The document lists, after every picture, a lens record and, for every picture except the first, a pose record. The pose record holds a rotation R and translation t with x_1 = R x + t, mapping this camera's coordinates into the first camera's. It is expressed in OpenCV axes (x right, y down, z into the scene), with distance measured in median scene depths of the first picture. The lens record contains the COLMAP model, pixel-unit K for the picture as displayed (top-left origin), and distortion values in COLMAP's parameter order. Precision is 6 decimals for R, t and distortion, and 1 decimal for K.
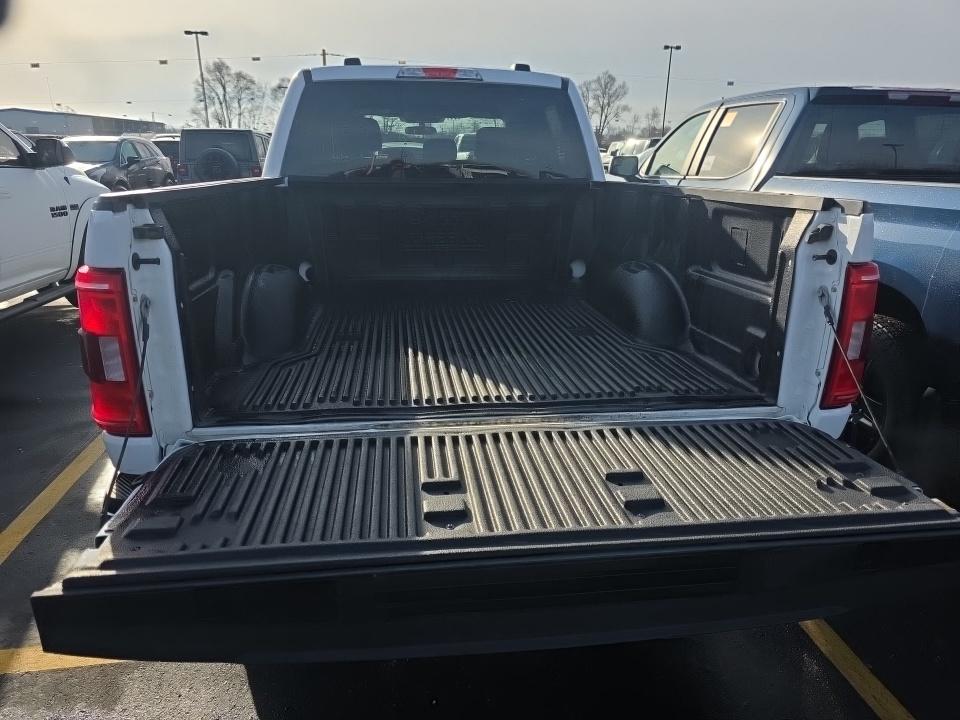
lens RADIAL K [[656.4, 0, 483.3], [0, 656.4, 374.0], [0, 0, 1]] dist [0.045204, -0.042195]
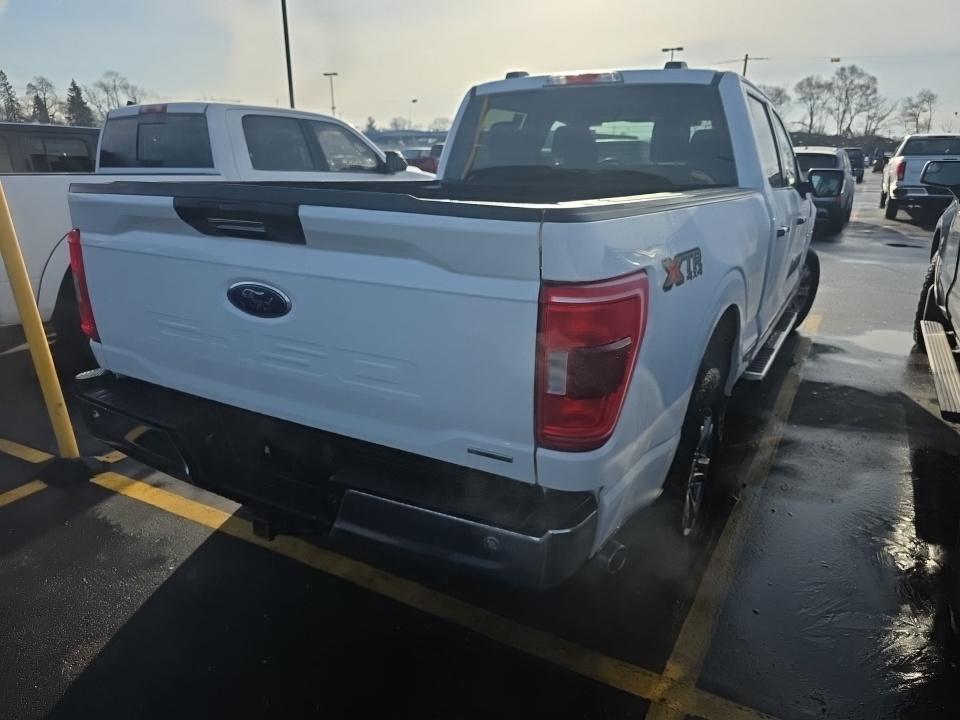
lens RADIAL K [[656.4, 0, 467.6], [0, 656.4, 369.7], [0, 0, 1]] dist [0.045204, -0.042195]
pose [[0.783193, 0.182692, -0.594333, 0.337854], [-0.194317, 0.979899, 0.045147, -0.024388], [0.590635, 0.080130, 0.802951, 0.089412]]
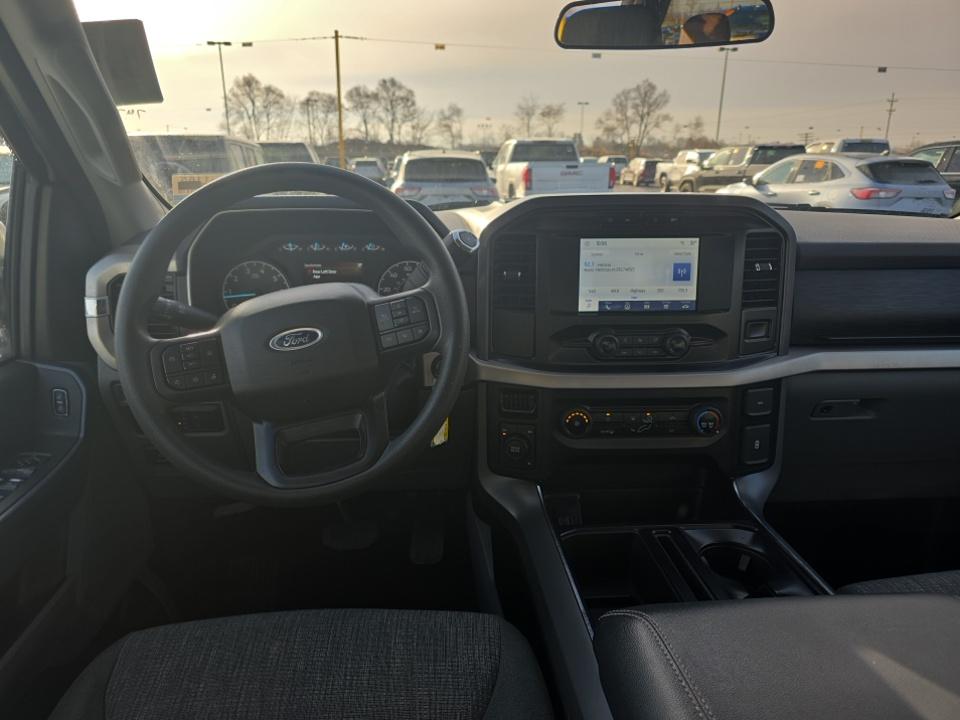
lens RADIAL K [[656.4, 0, 479.3], [0, 656.4, 364.2], [0, 0, 1]] dist [0.045204, -0.042195]
pose [[0.998897, 0.005655, -0.046615, -0.145185], [-0.007079, 0.999511, -0.030458, -0.315207], [0.046420, 0.030754, 0.998448, 0.938141]]
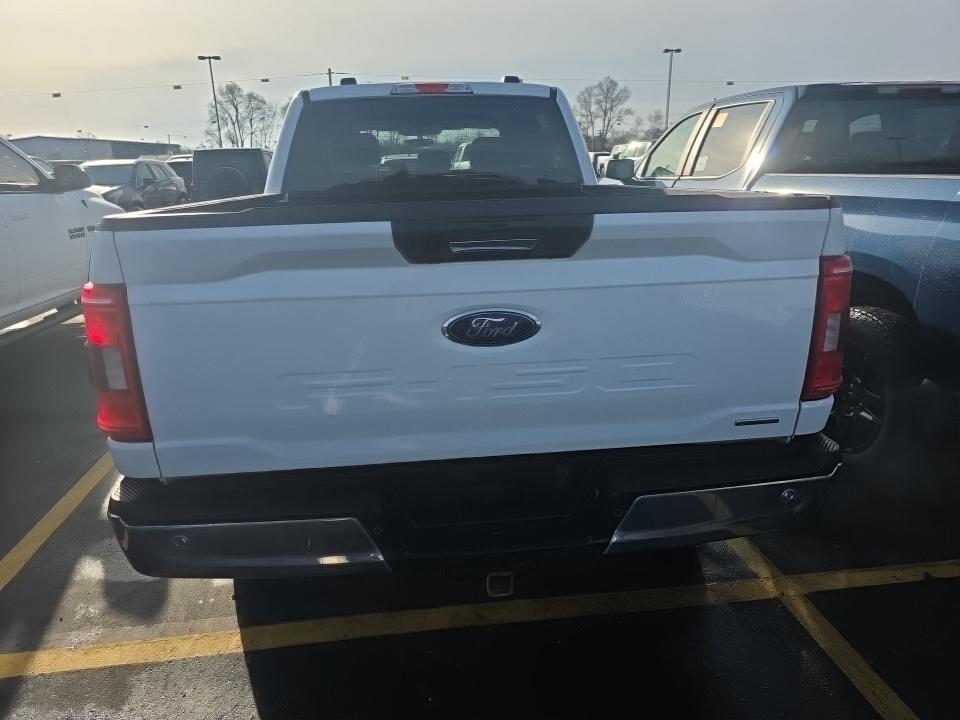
lens RADIAL K [[656.4, 0, 465.9], [0, 656.4, 351.8], [0, 0, 1]] dist [0.045204, -0.042195]
pose [[0.998751, -0.026546, -0.042337, 0.014864], [0.024749, 0.998794, -0.042412, 0.002889], [0.043412, 0.041311, 0.998203, -0.012203]]
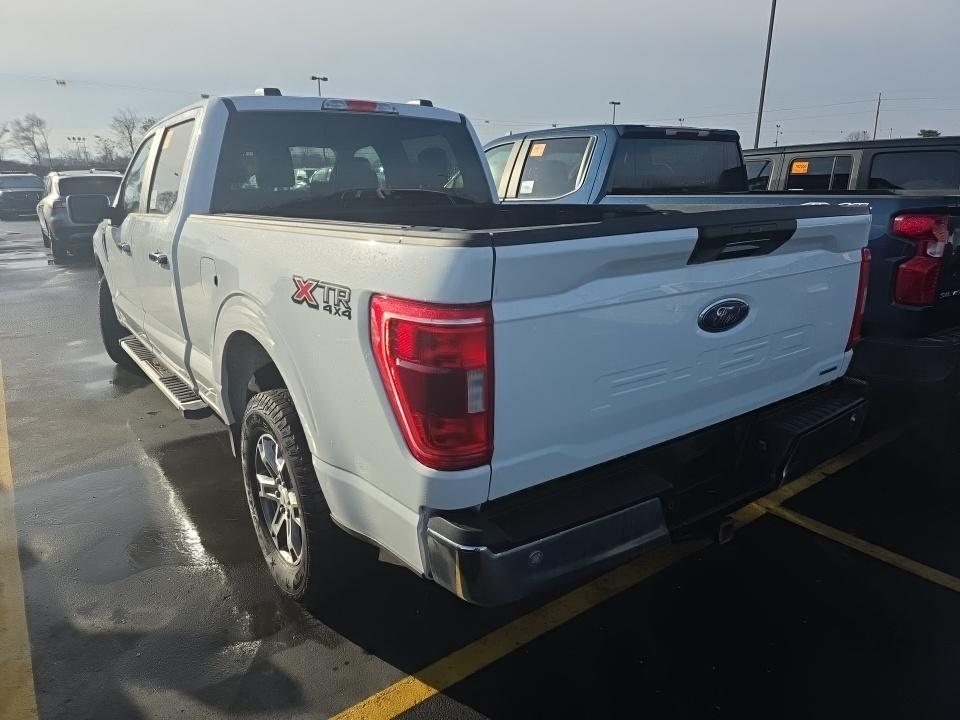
lens RADIAL K [[656.4, 0, 485.1], [0, 656.4, 360.4], [0, 0, 1]] dist [0.045204, -0.042195]
pose [[0.877845, -0.147218, 0.455757, -0.298316], [0.171638, 0.985082, -0.012397, -0.016255], [-0.447133, 0.089107, 0.890018, 0.029513]]
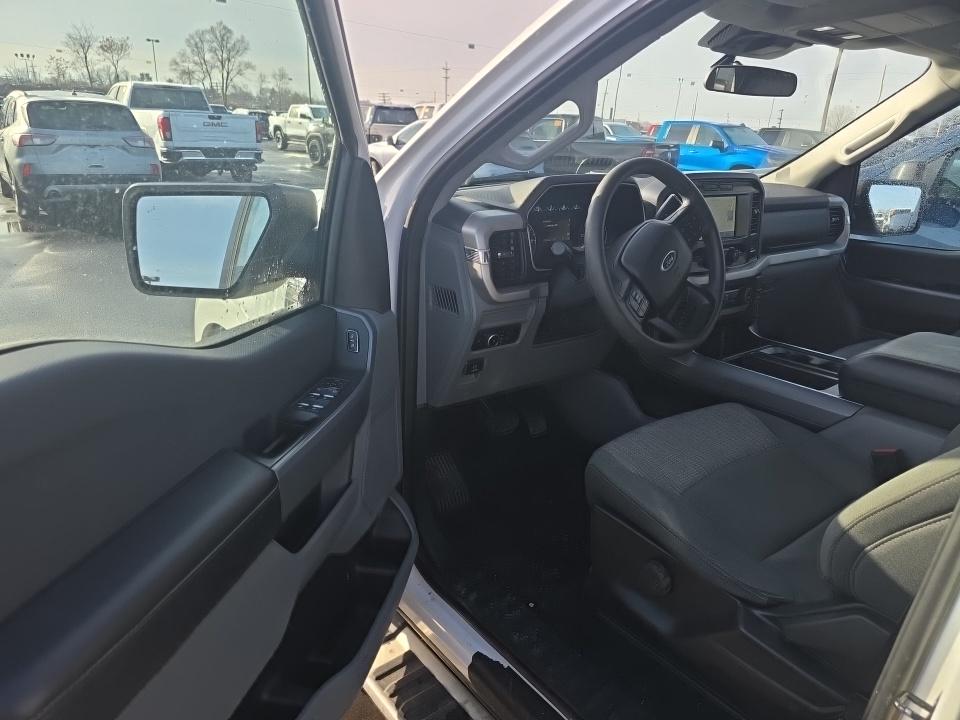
lens RADIAL K [[656.4, 0, 469.9], [0, 656.4, 370.1], [0, 0, 1]] dist [0.045204, -0.042195]
pose [[0.865764, -0.145051, 0.478970, -0.402021], [0.123853, 0.989404, 0.075759, -0.309485], [-0.484884, -0.006267, 0.874556, 0.886469]]
